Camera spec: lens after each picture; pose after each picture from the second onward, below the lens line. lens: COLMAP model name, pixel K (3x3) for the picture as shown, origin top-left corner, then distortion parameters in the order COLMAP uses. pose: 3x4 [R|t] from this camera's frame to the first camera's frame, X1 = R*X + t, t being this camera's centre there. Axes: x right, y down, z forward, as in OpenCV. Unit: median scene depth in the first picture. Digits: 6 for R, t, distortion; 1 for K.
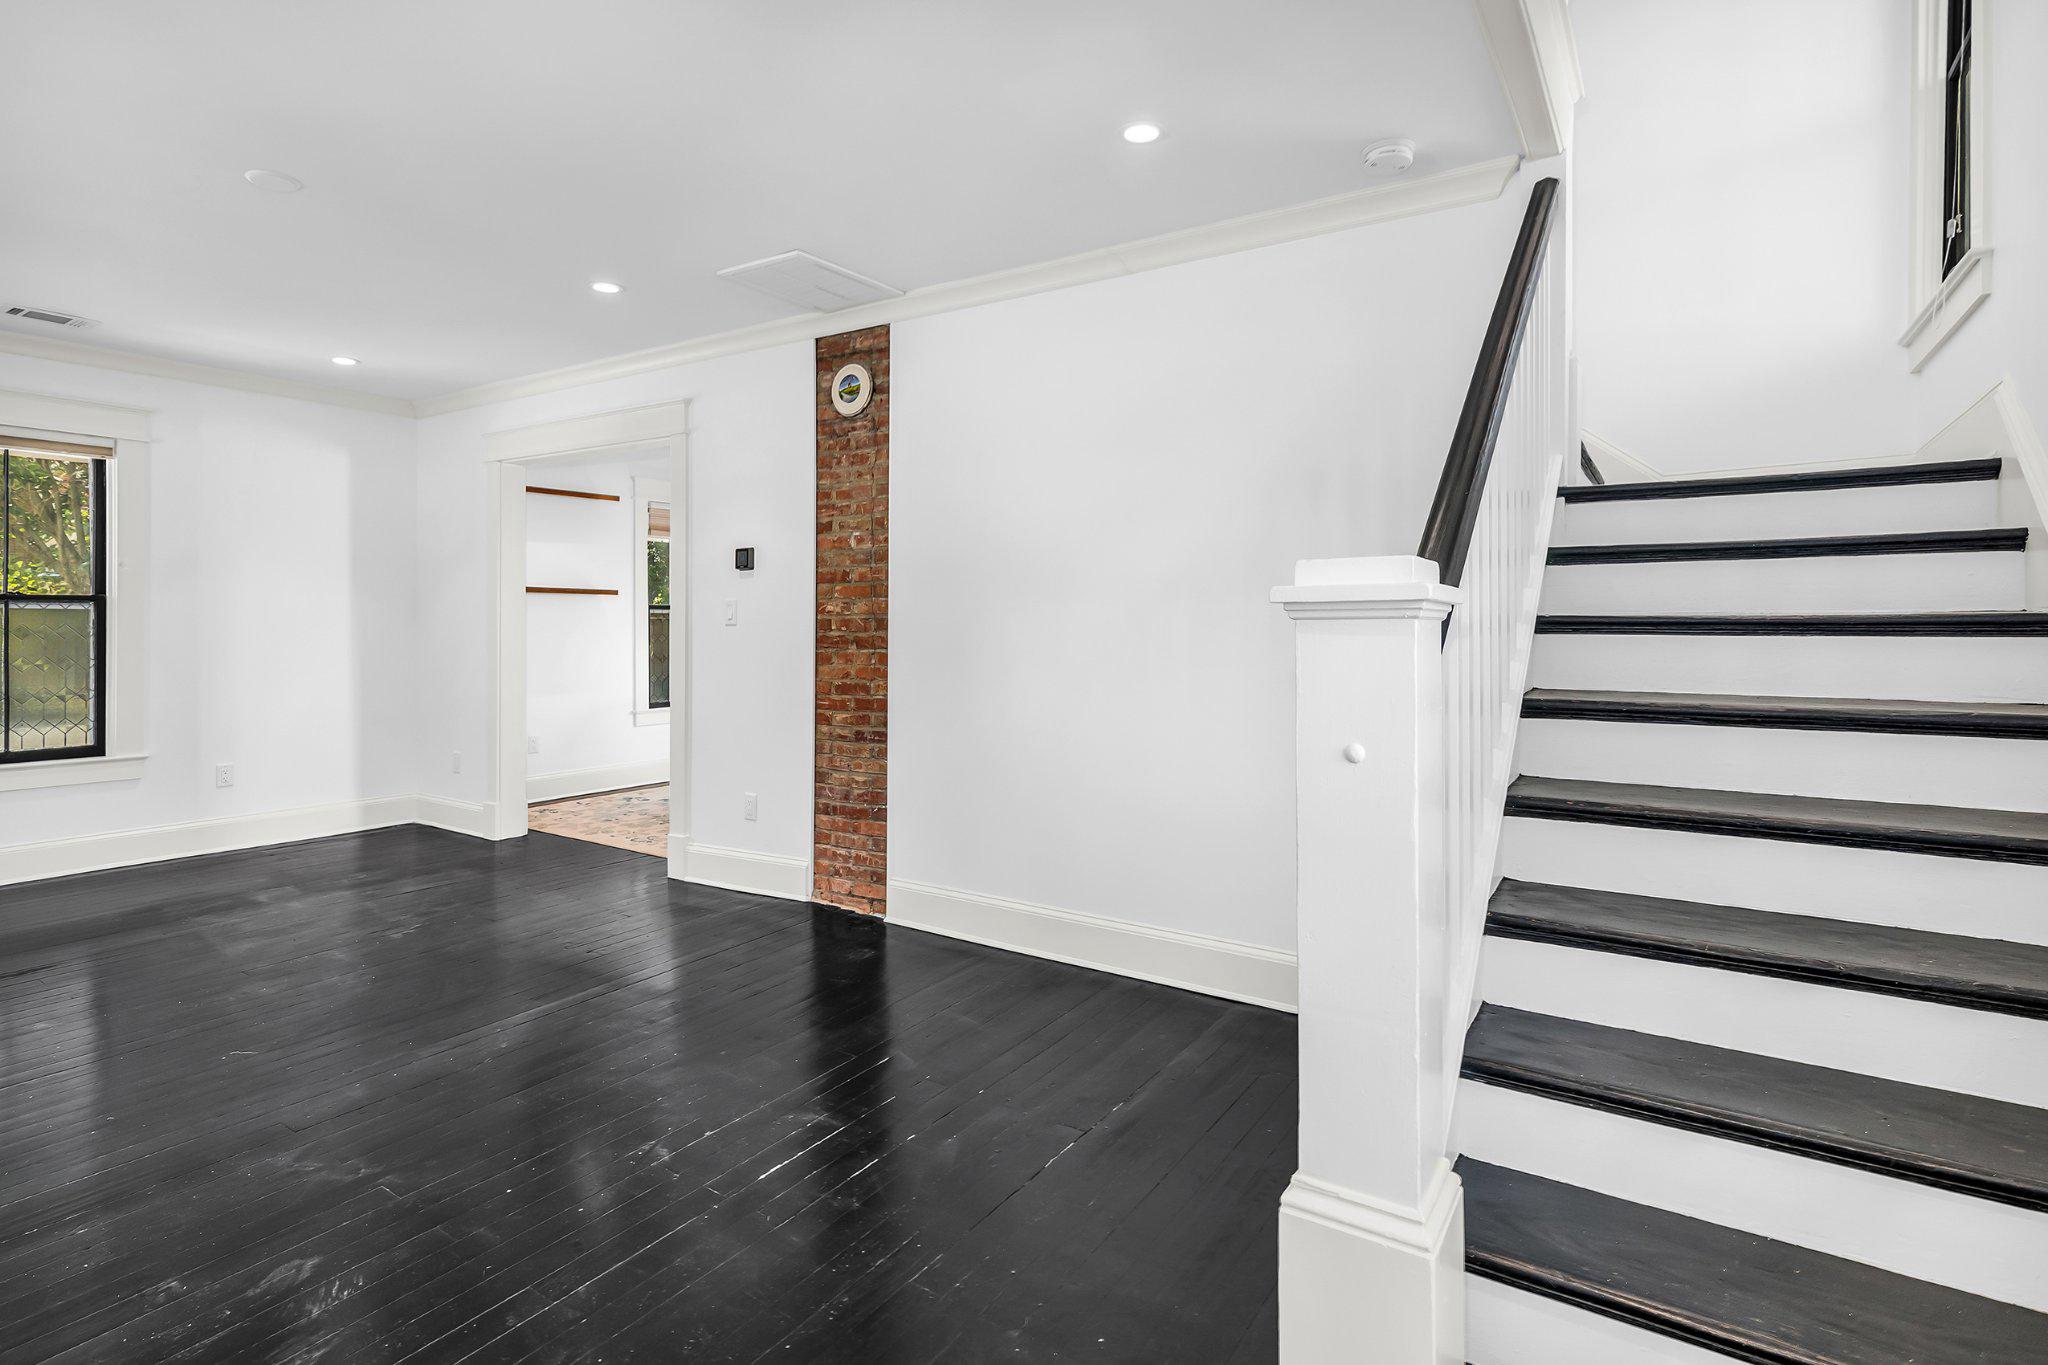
lens RADIAL K [[1031.0, 0, 996.8], [0, 1031.0, 622.3], [0, 0, 1]] dist [0.000300, 0.000463]
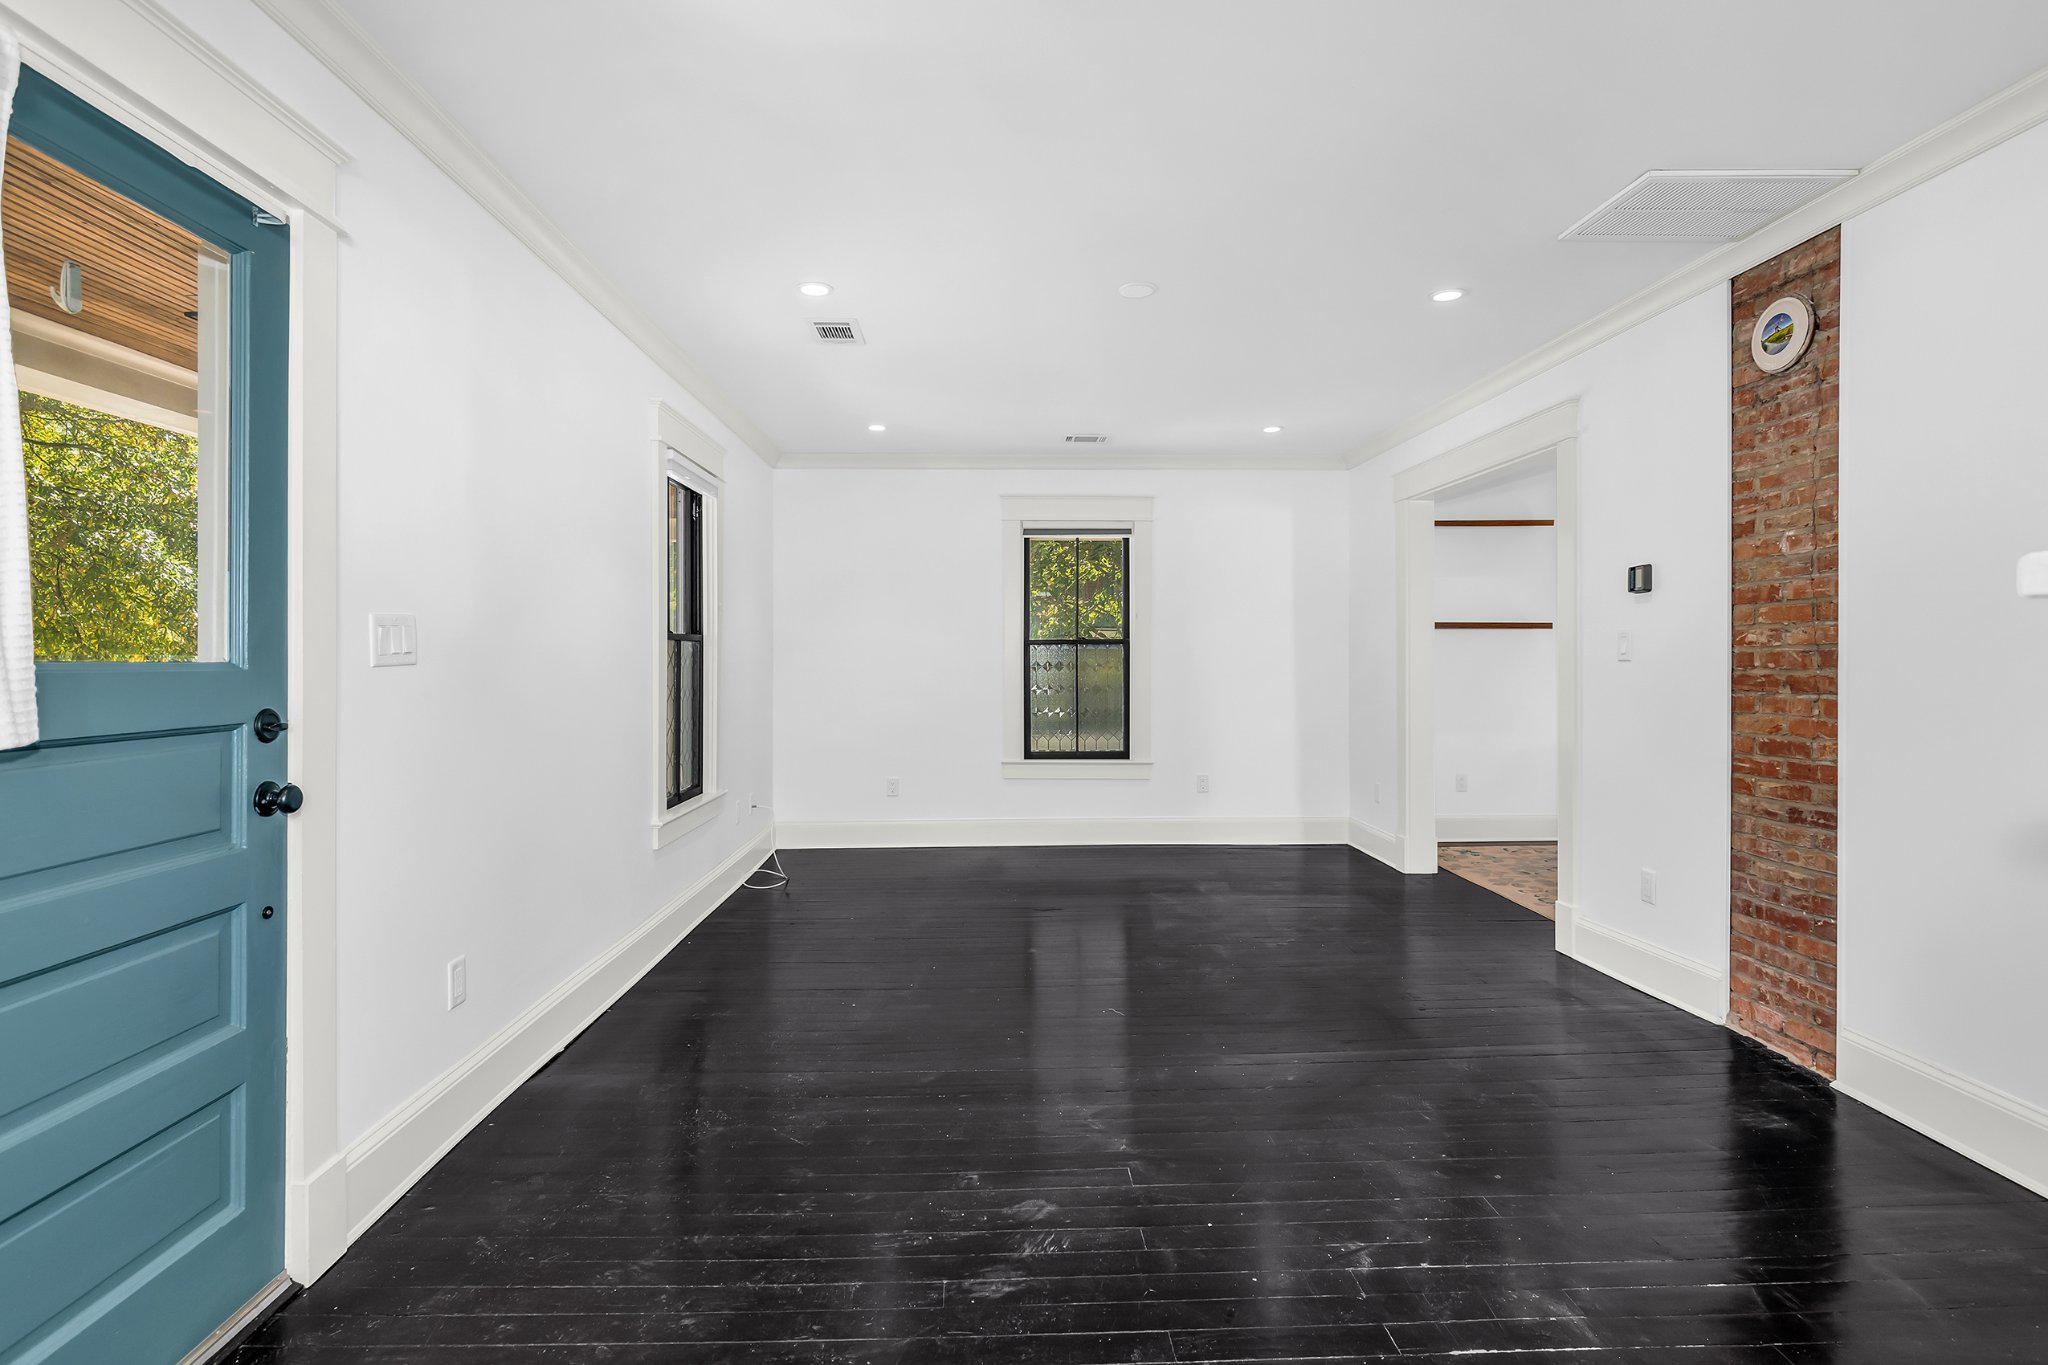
lens RADIAL K [[994.7, 0, 1013.6], [0, 994.7, 661.3], [0, 0, 1]] dist [0.003308, -0.000185]
pose [[0.582965, -0.001708, -0.812496, 0.112840], [0.004267, 0.999990, 0.000959, 0.000363], [0.812486, -0.004026, 0.582966, 0.154671]]
